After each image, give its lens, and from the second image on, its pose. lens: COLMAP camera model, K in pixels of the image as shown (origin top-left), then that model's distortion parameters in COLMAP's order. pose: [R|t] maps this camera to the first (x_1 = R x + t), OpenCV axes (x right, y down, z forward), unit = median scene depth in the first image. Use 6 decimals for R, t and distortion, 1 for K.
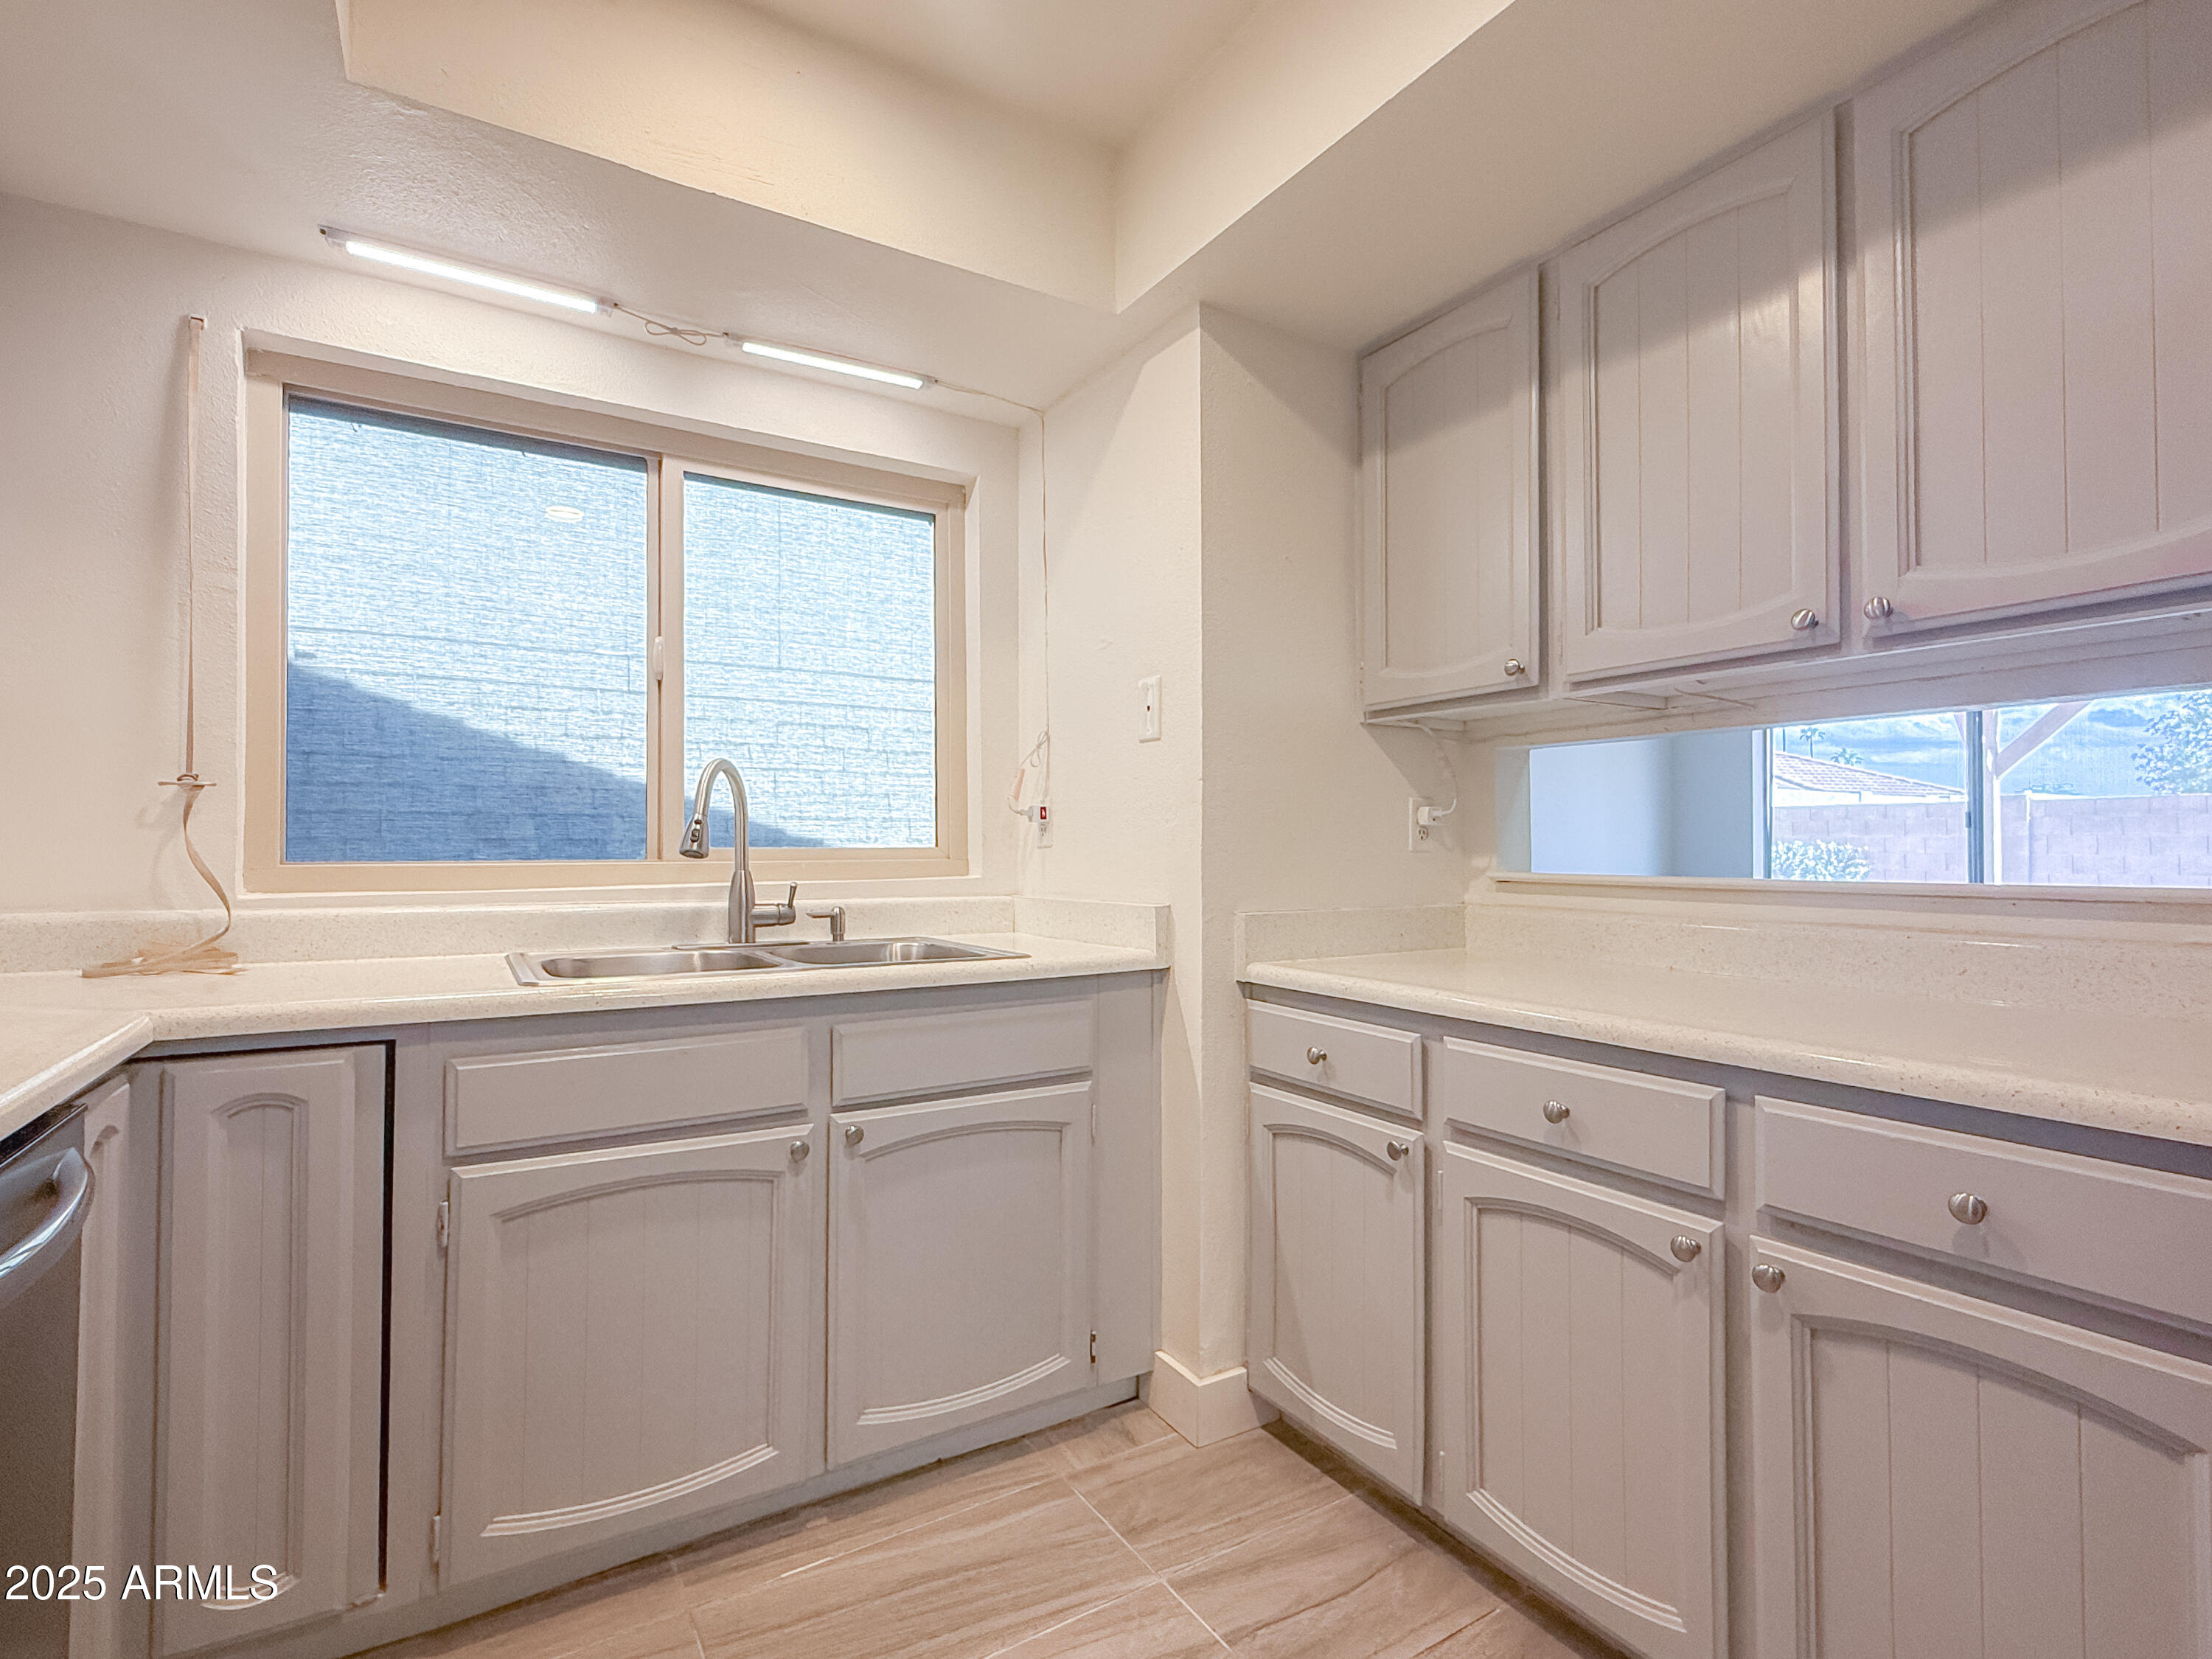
lens RADIAL K [[1054.0, 0, 1098.6], [0, 1054.0, 834.3], [0, 0, 1]] dist [0.000534, -0.000578]
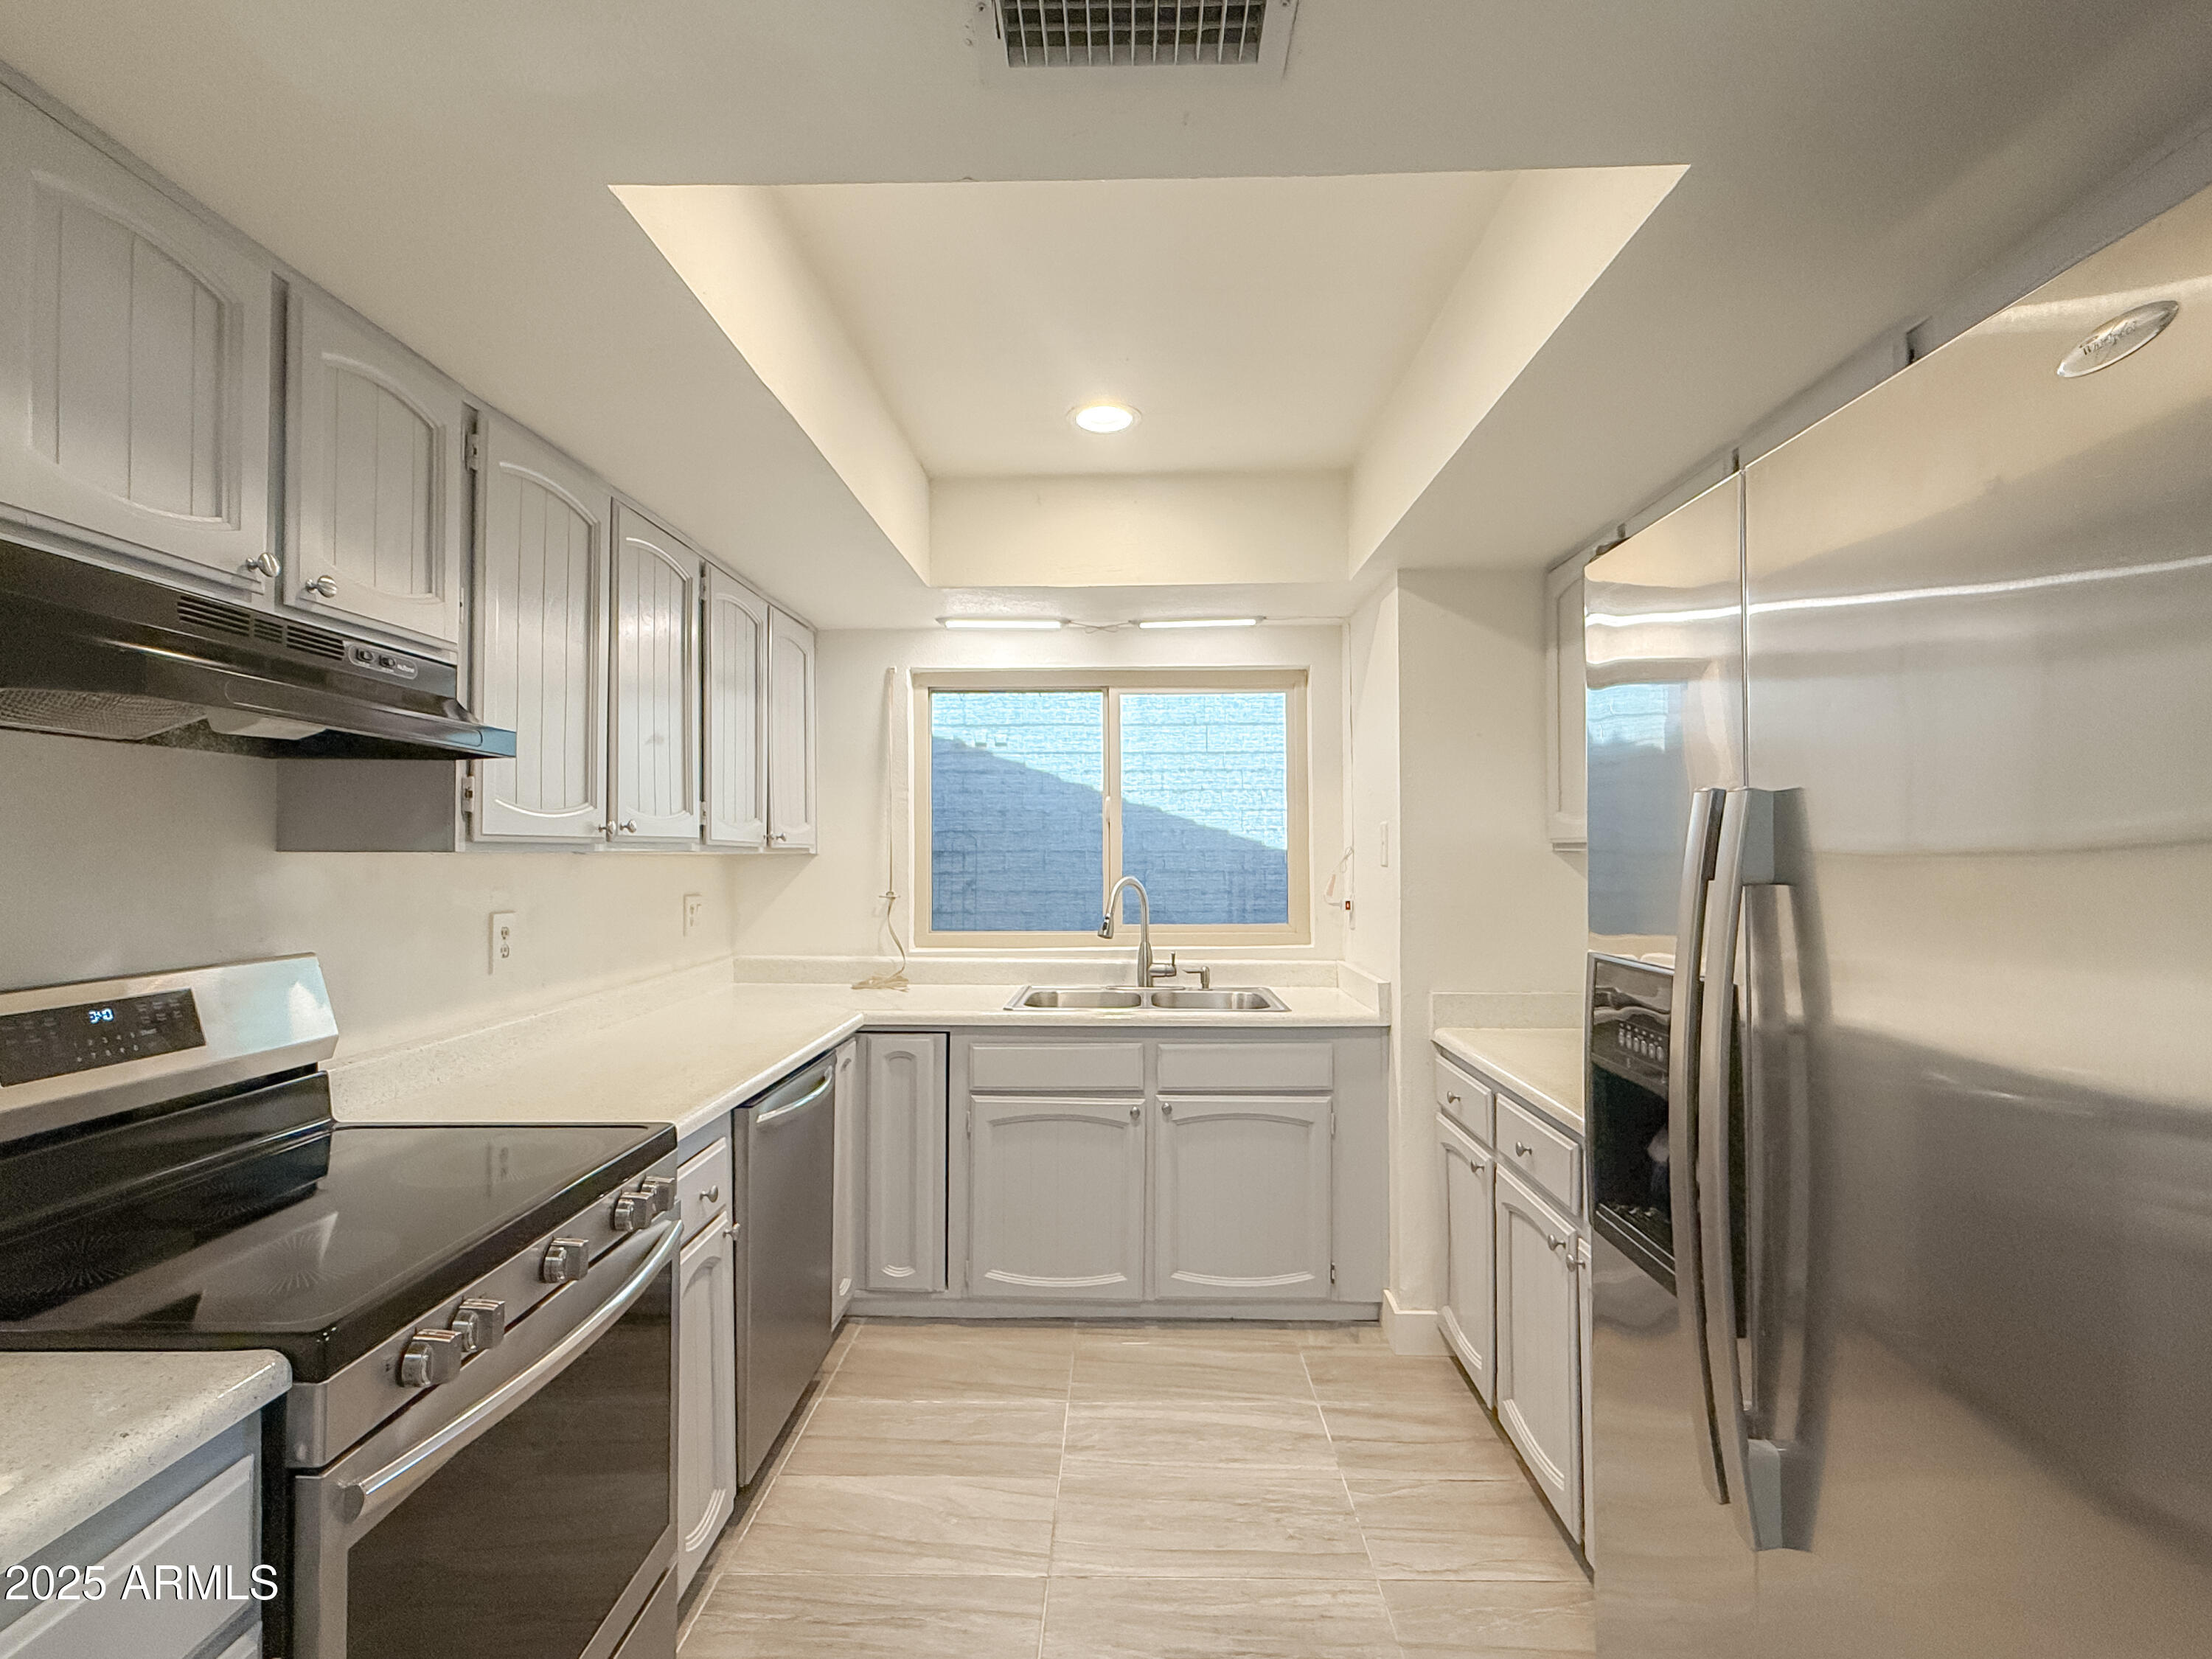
lens RADIAL K [[1048.5, 0, 1106.0], [0, 1048.5, 829.5], [0, 0, 1]] dist [0.000541, -0.000167]
pose [[0.836217, -0.014343, -0.548211, 0.579831], [0.010854, 0.999895, -0.009605, -0.144820], [0.548291, 0.002082, 0.836285, -0.456029]]
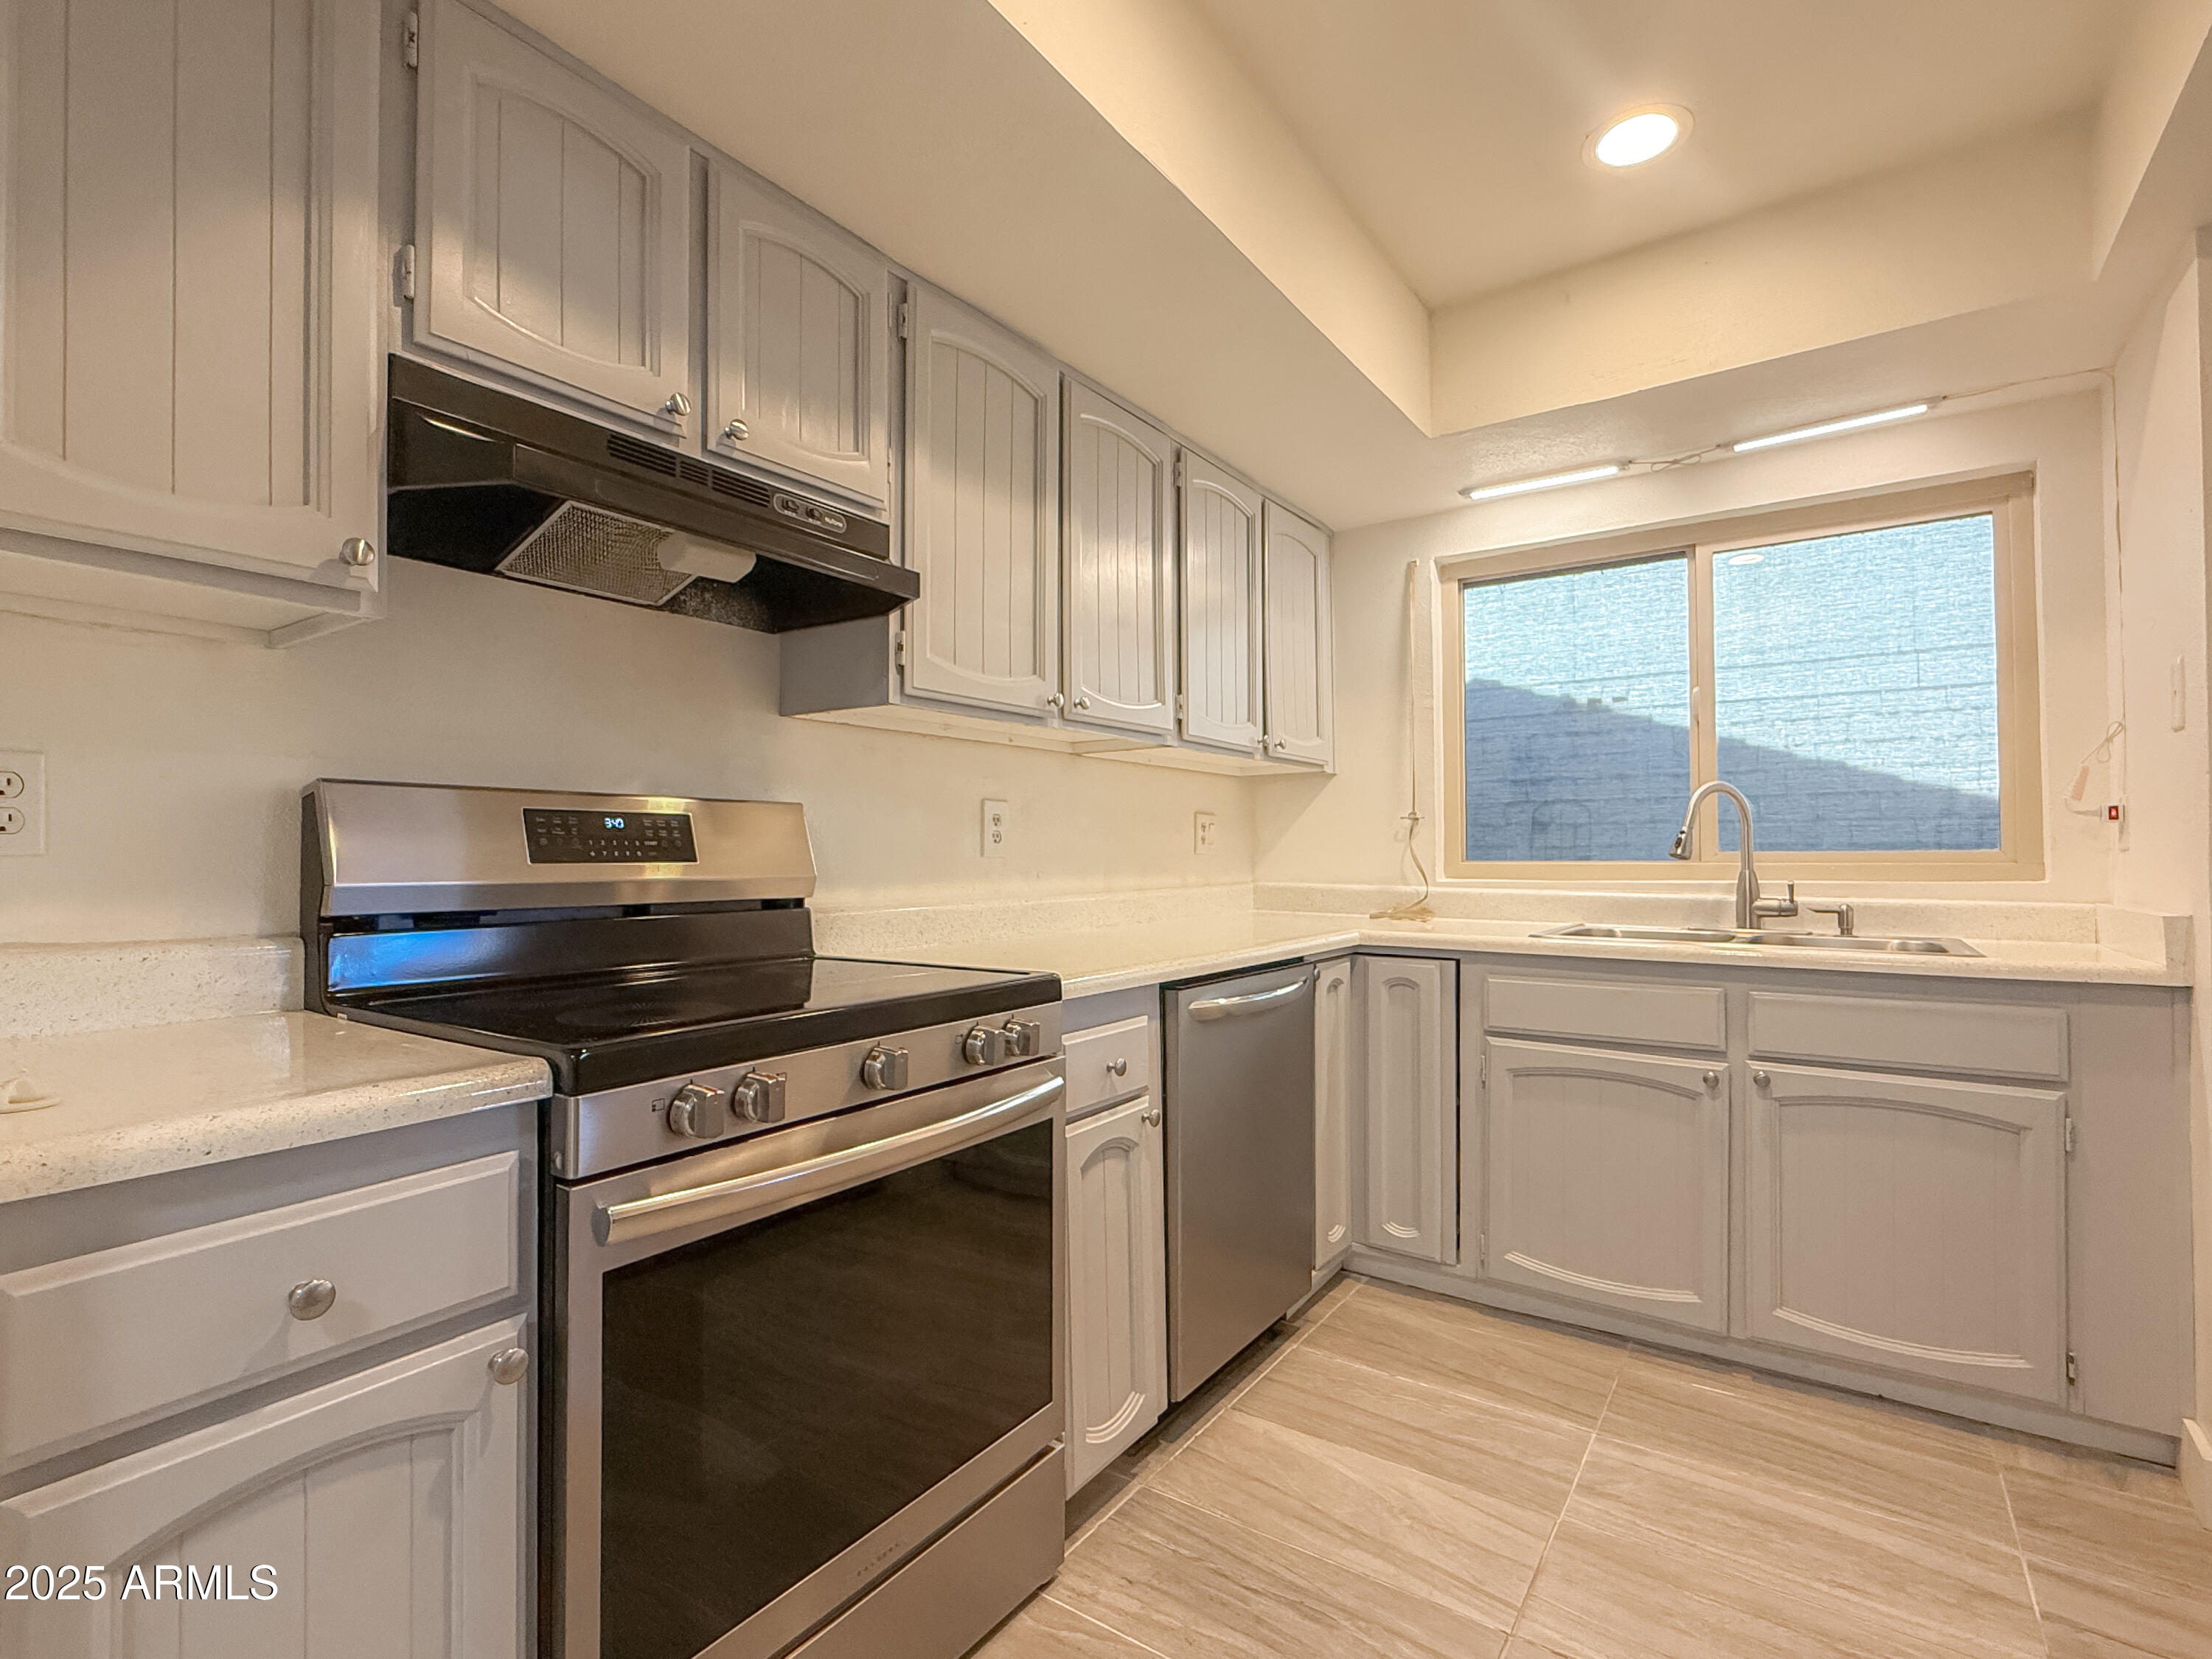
lens RADIAL K [[1048.5, 0, 1106.0], [0, 1048.5, 829.5], [0, 0, 1]] dist [0.000541, -0.000167]
pose [[0.395735, -0.021099, -0.918122, 0.560267], [0.013743, 0.999760, -0.017052, -0.003208], [0.918262, -0.005870, 0.395930, -0.197520]]
